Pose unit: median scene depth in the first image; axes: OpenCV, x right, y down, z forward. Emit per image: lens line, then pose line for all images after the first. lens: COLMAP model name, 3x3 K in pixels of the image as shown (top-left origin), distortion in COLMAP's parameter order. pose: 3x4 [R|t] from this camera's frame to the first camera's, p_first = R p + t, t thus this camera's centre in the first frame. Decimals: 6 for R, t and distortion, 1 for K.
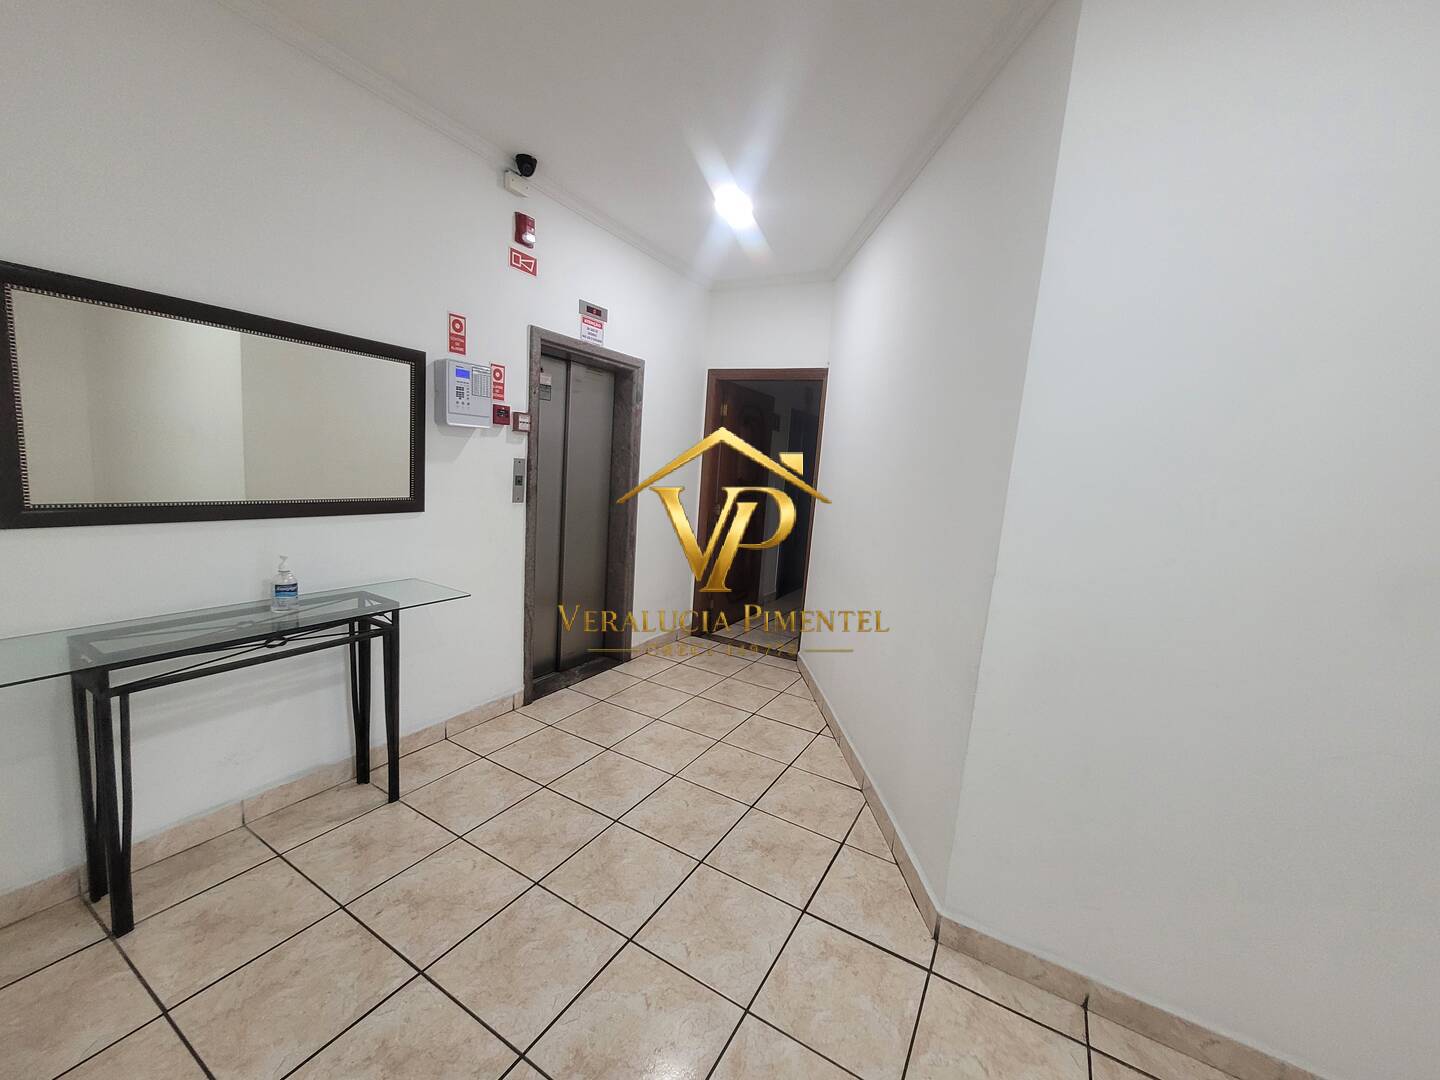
lens RADIAL K [[566.8, 0, 730.0], [0, 566.8, 532.9], [0, 0, 1]] dist [-0.004265, 0.000779]
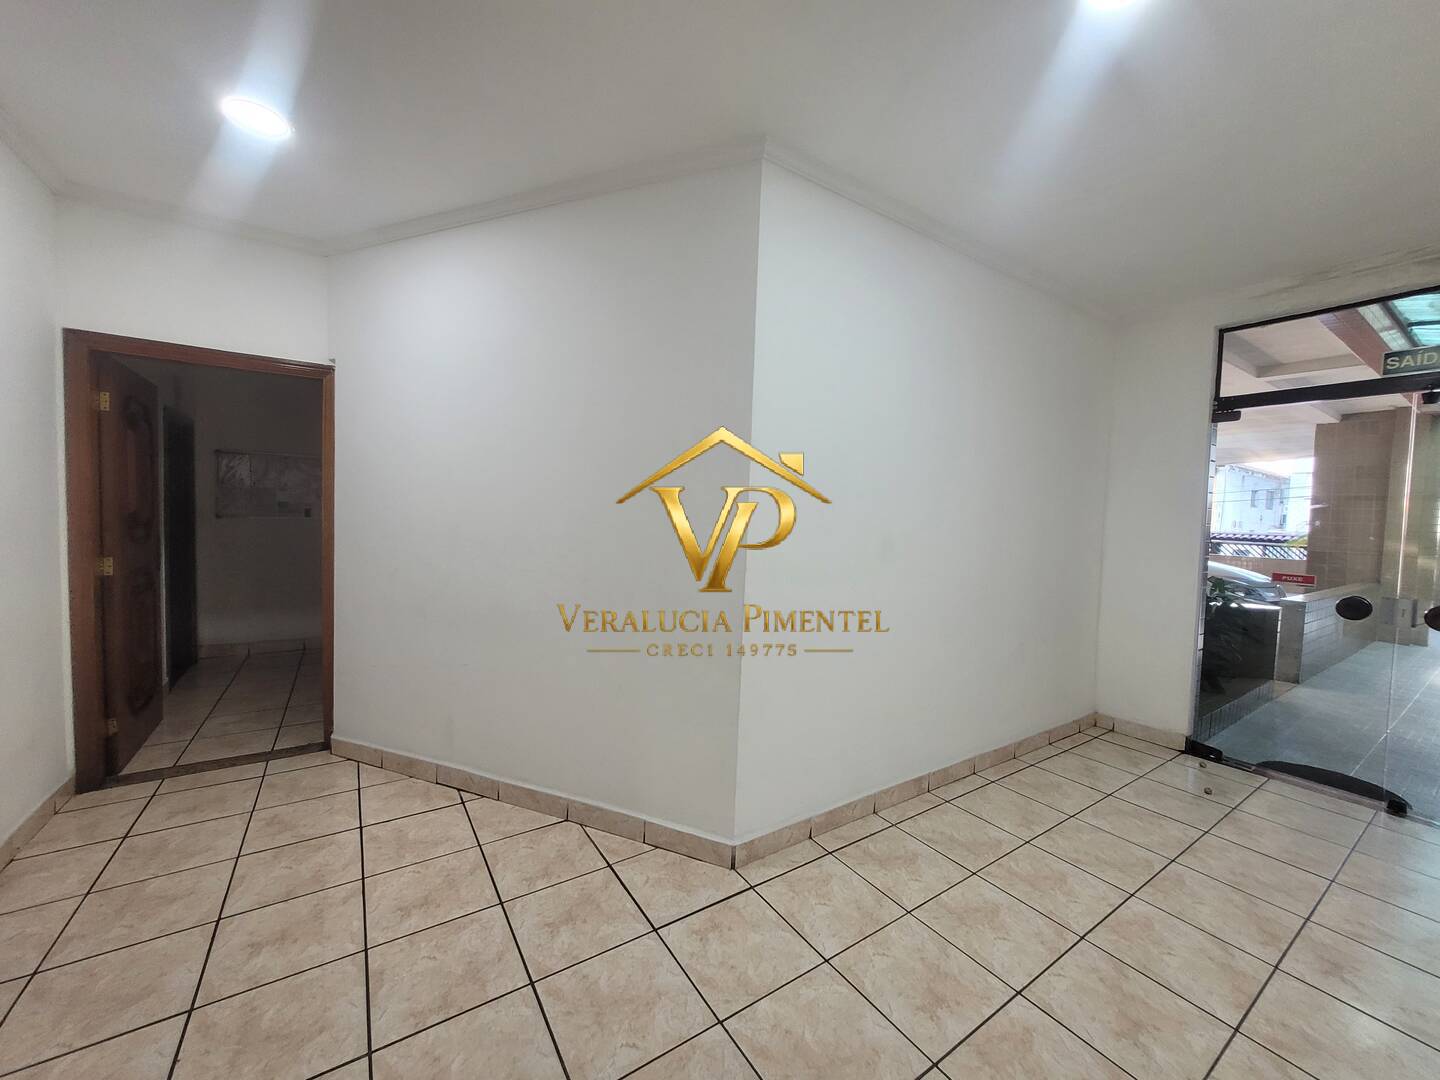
lens RADIAL K [[566.8, 0, 732.7], [0, 566.8, 540.4], [0, 0, 1]] dist [-0.004265, 0.000779]
pose [[0.440559, -0.108807, 0.891106, -0.651197], [0.116195, 0.991189, 0.063581, -0.077542], [-0.890172, 0.075531, 0.449320, 0.369303]]
